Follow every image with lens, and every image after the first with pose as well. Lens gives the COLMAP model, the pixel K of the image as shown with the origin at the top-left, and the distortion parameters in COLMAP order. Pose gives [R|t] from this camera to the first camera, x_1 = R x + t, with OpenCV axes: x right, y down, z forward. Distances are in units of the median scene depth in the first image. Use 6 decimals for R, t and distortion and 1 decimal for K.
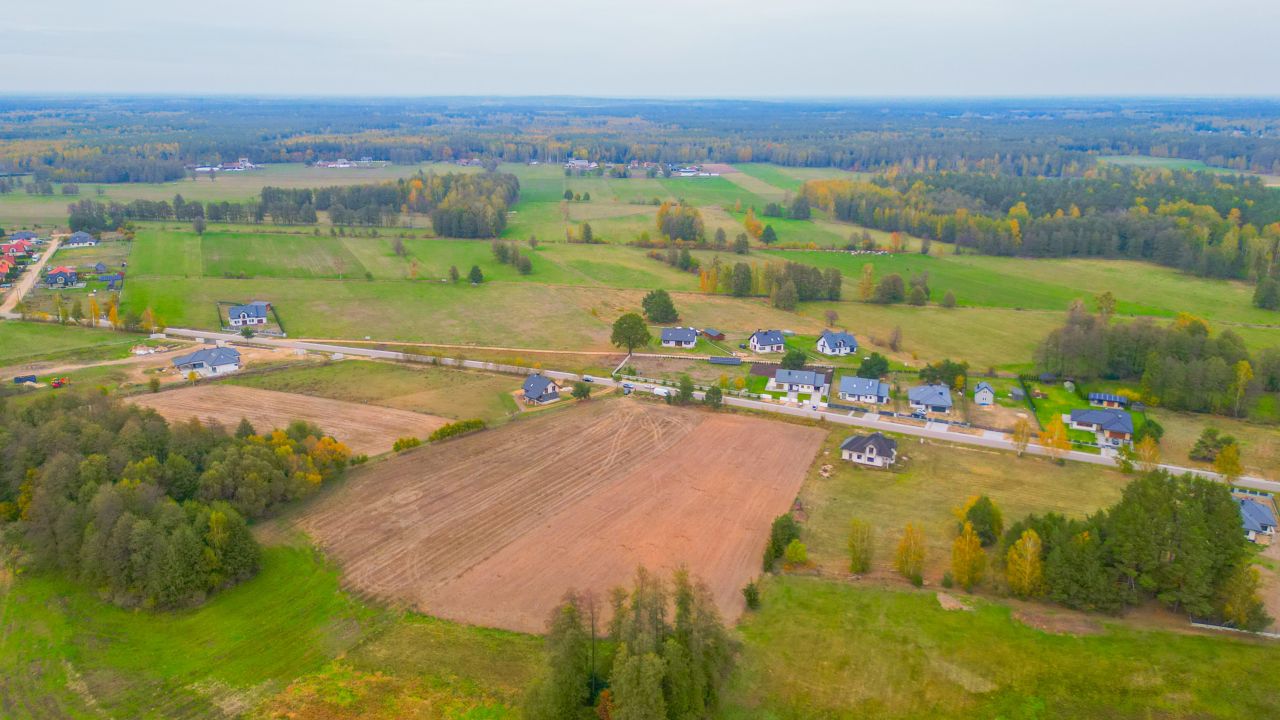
lens RADIAL K [[906.2, 0, 640.0], [0, 906.2, 360.0], [0, 0, 1]] dist [0.104087, -0.128737]
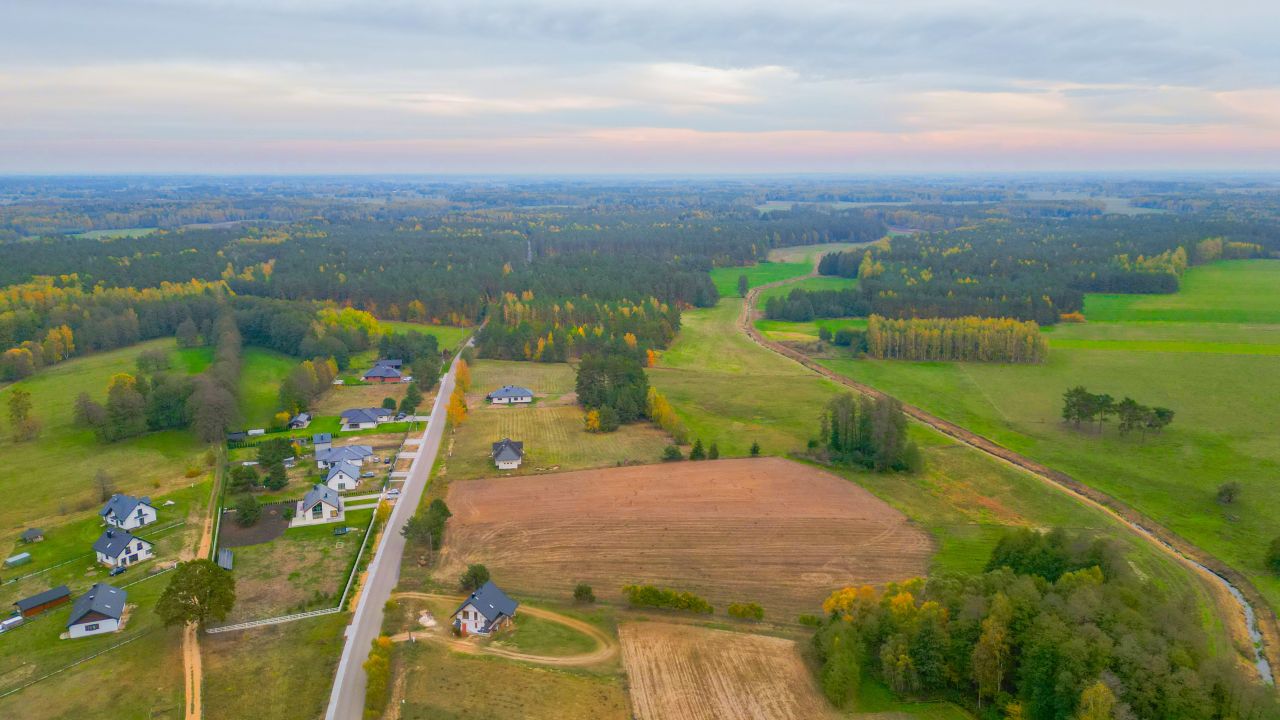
lens RADIAL K [[890.5, 0, 642.4], [0, 890.5, 362.1], [0, 0, 1]] dist [0.084157, -0.080981]
pose [[-0.556295, -0.176425, 0.812041, -0.568509], [0.236691, 0.903084, 0.358352, -0.284160], [-0.796563, 0.391552, -0.460623, 0.959104]]
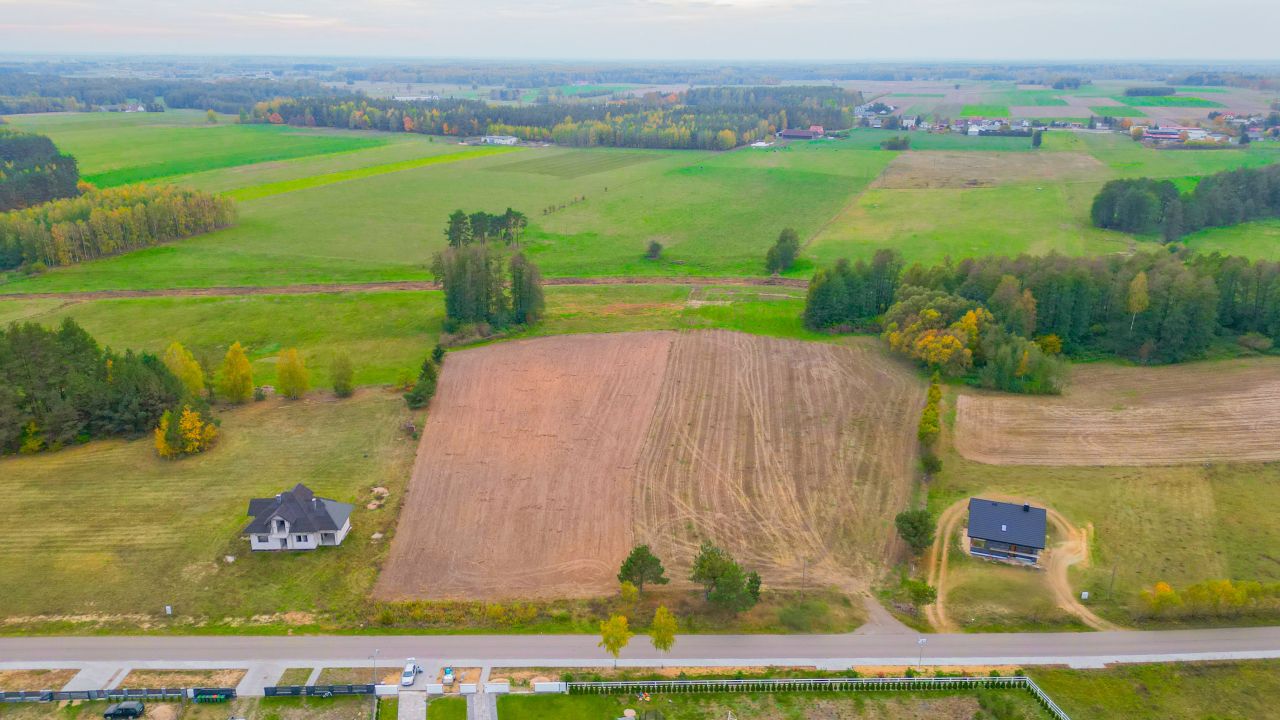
lens RADIAL K [[890.5, 0, 642.4], [0, 890.5, 362.1], [0, 0, 1]] dist [0.084157, -0.080981]
pose [[-0.889249, 0.142457, -0.434674, 0.205100], [-0.135777, 0.825235, 0.548226, -0.223913], [0.436807, 0.546528, -0.714497, 1.013694]]
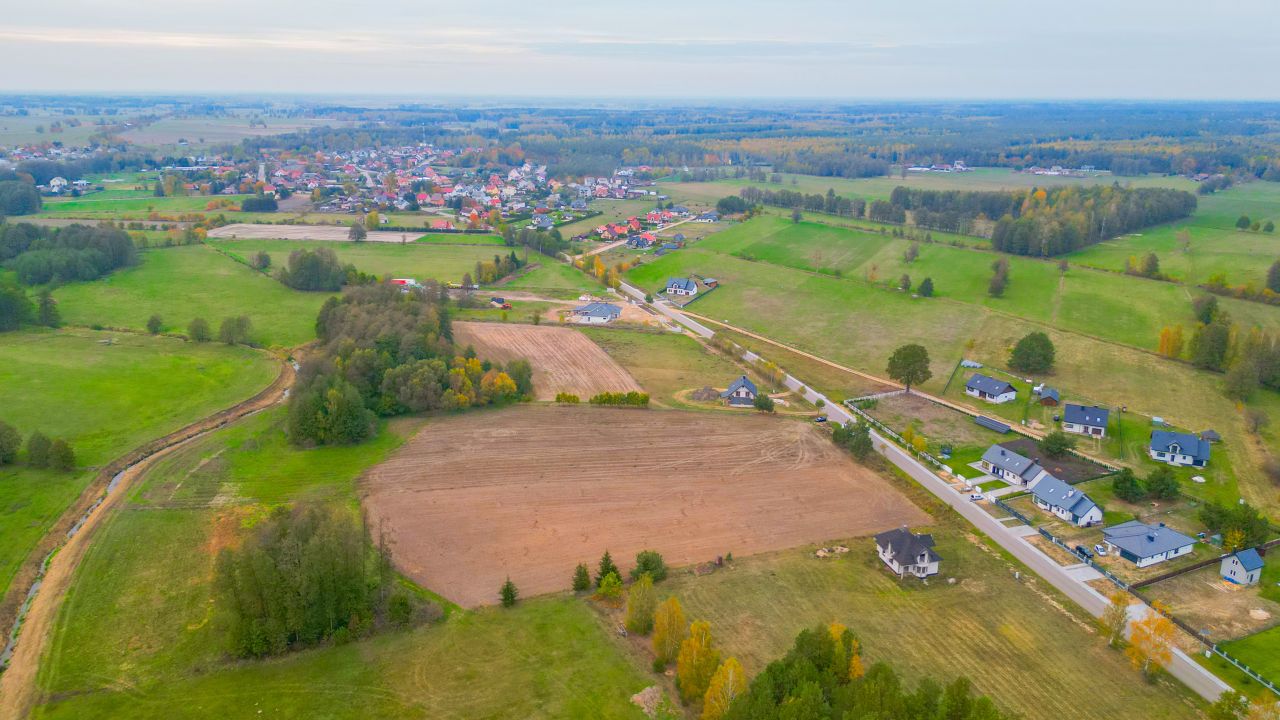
lens RADIAL K [[906.2, 0, 640.0], [0, 906.2, 360.0], [0, 0, 1]] dist [0.104087, -0.128737]
pose [[0.650342, 0.215772, -0.728353, 0.450861], [-0.219366, 0.971307, 0.091875, -0.058101], [0.727278, 0.100026, 0.679015, 0.201778]]
